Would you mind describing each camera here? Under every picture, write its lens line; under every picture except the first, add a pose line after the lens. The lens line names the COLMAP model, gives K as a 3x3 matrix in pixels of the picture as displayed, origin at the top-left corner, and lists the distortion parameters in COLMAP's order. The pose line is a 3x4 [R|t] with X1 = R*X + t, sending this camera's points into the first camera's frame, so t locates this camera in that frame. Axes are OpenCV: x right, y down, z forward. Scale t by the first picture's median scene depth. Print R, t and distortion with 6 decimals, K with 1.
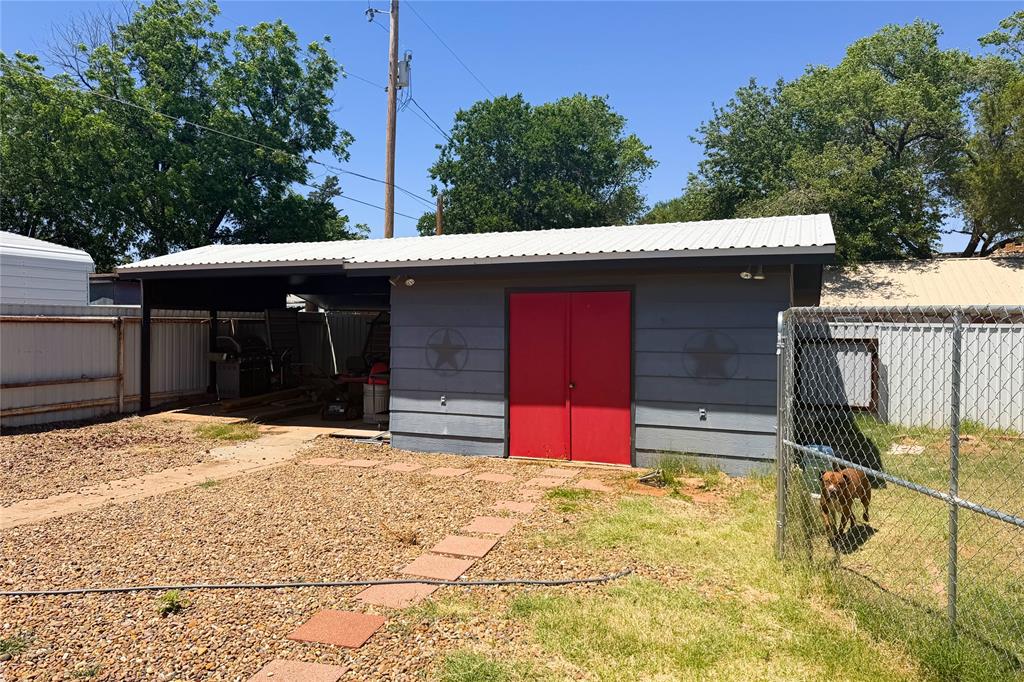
lens RADIAL K [[710.4, 0, 514.3], [0, 710.4, 332.0], [0, 0, 1]] dist [-0.009351, -0.004344]
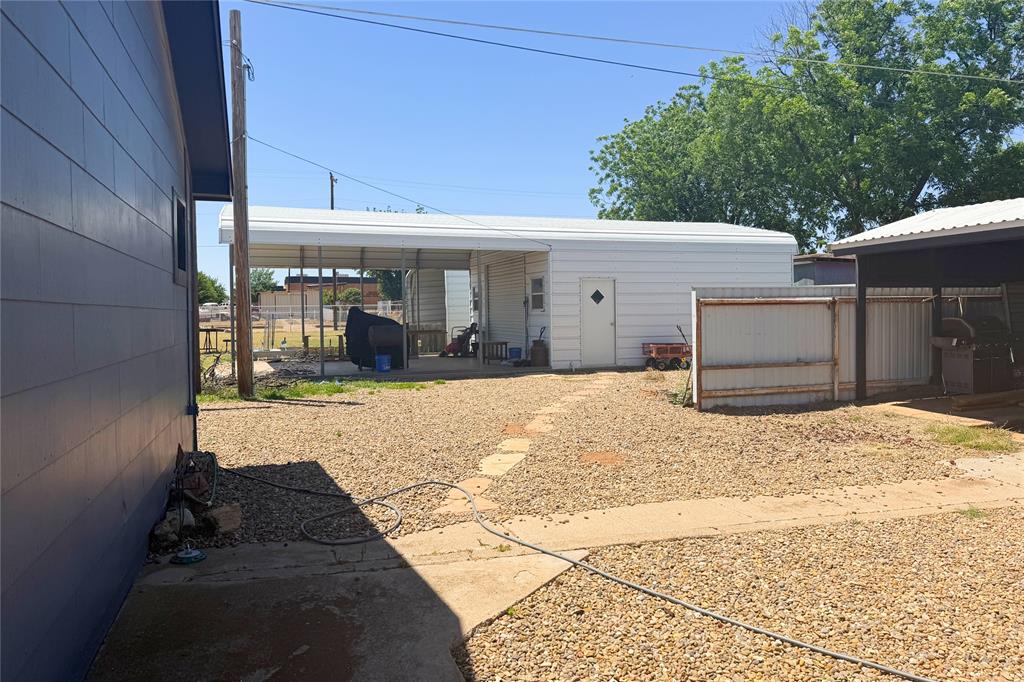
lens RADIAL K [[710.4, 0, 512.3], [0, 710.4, 338.5], [0, 0, 1]] dist [-0.009351, -0.004344]
pose [[0.622613, 0.020059, -0.782273, -0.090695], [0.009236, 0.999413, 0.032977, -0.001680], [0.782476, -0.027757, 0.622062, 0.089189]]
